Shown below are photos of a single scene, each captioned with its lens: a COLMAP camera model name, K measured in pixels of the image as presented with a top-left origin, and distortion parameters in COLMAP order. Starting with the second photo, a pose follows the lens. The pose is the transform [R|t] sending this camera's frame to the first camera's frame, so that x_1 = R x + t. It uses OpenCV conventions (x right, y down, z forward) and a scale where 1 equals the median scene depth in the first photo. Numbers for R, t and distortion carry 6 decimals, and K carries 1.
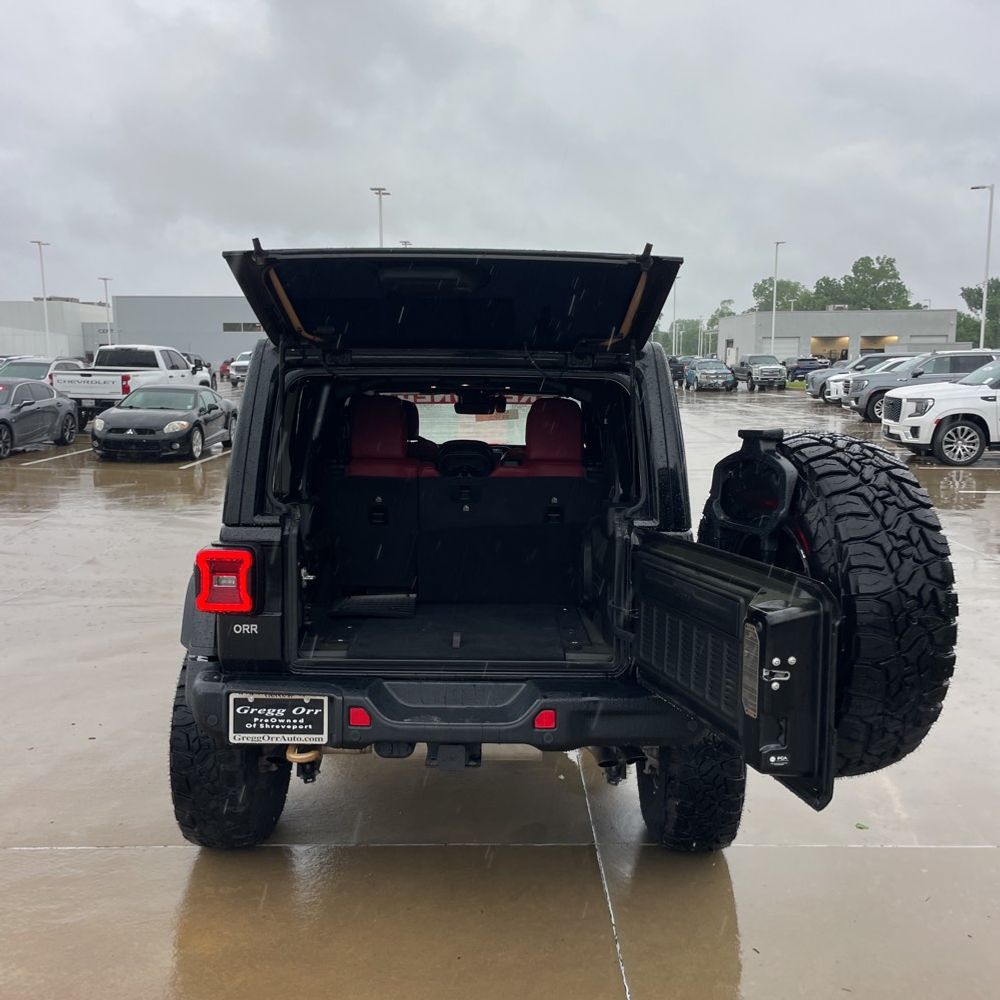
lens RADIAL K [[1021.9, 0, 502.8], [0, 1021.9, 505.5], [0, 0, 1]] dist [0.104598, -0.146895]
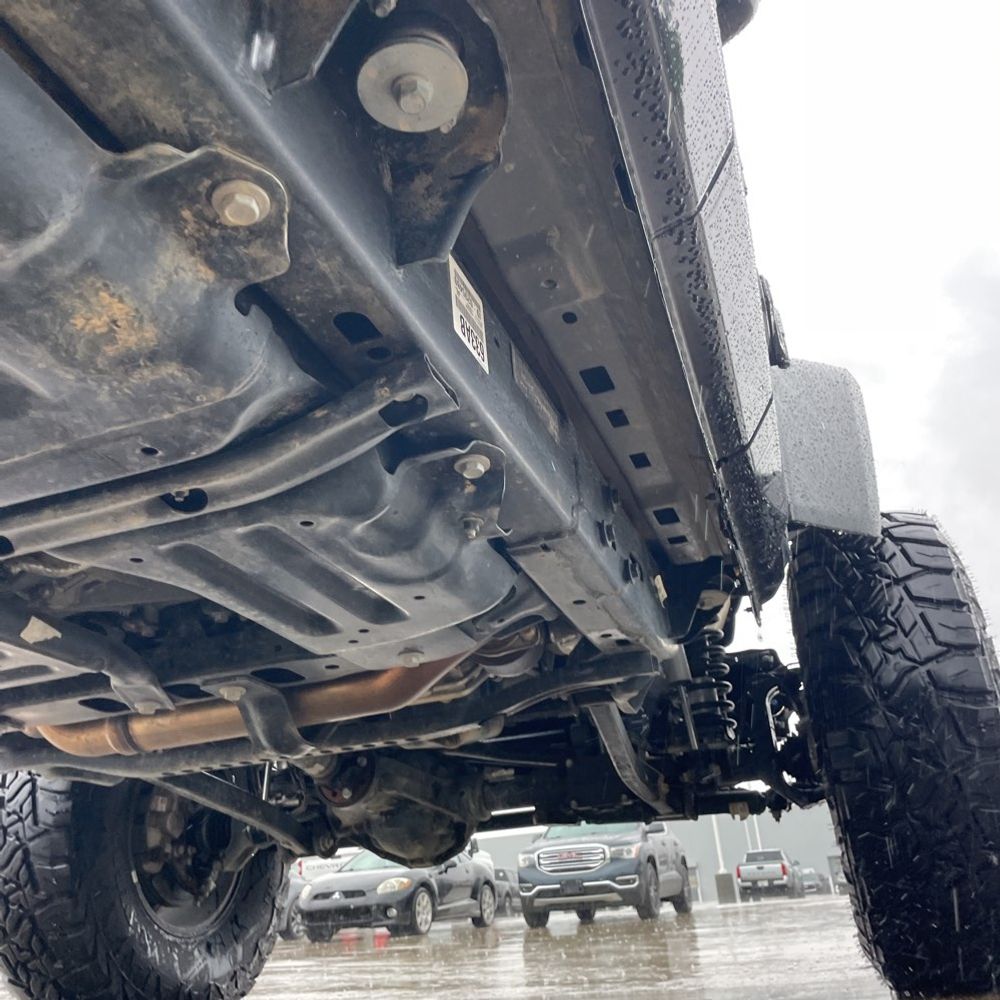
lens RADIAL K [[1021.9, 0, 502.8], [0, 1021.9, 505.5], [0, 0, 1]] dist [0.104598, -0.146895]
pose [[0.936444, -0.196286, -0.290764, 0.033236], [0.025582, 0.864823, -0.501425, 0.059598], [0.349882, 0.462118, 0.814880, 0.246868]]
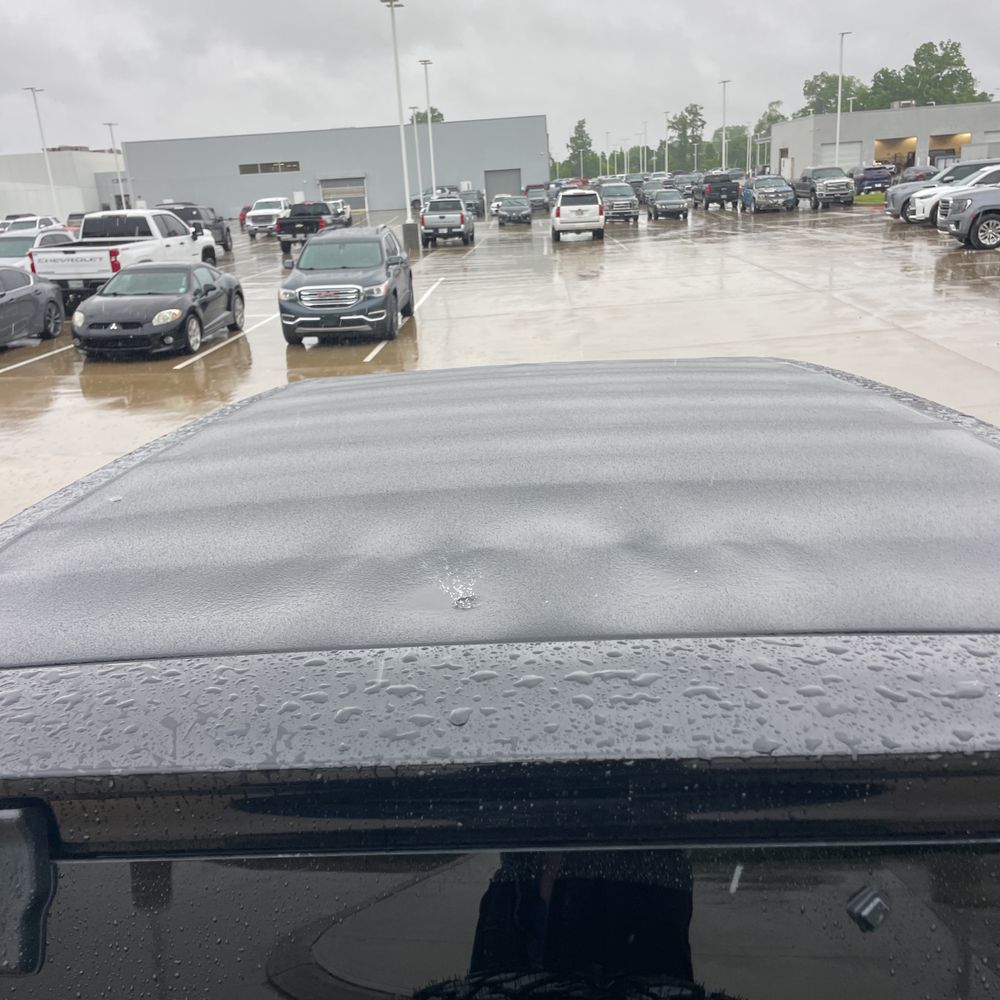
lens RADIAL K [[1017.6, 0, 500.0], [0, 1017.6, 500.0], [0, 0, 1]] dist [0.098798, -0.126657]
pose [[0.997772, -0.045561, -0.048737, -0.006848], [0.052691, 0.986232, 0.156752, -0.041422], [0.040924, -0.158970, 0.986435, 0.134160]]
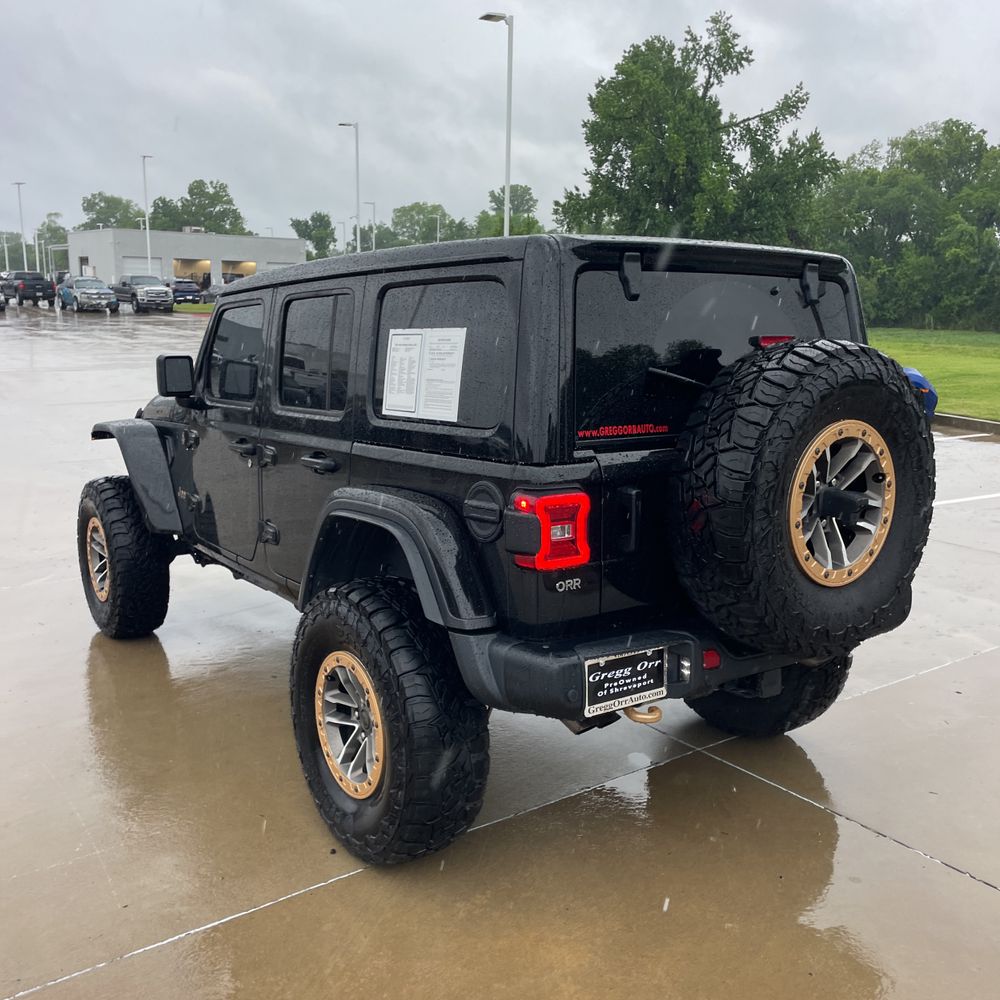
lens RADIAL K [[1017.6, 0, 500.0], [0, 1017.6, 500.0], [0, 0, 1]] dist [0.098798, -0.126657]
pose [[0.813187, -0.097317, 0.573809, -0.129515], [0.058419, 0.994590, 0.085891, -0.004235], [-0.579063, -0.036324, 0.814473, 0.058892]]
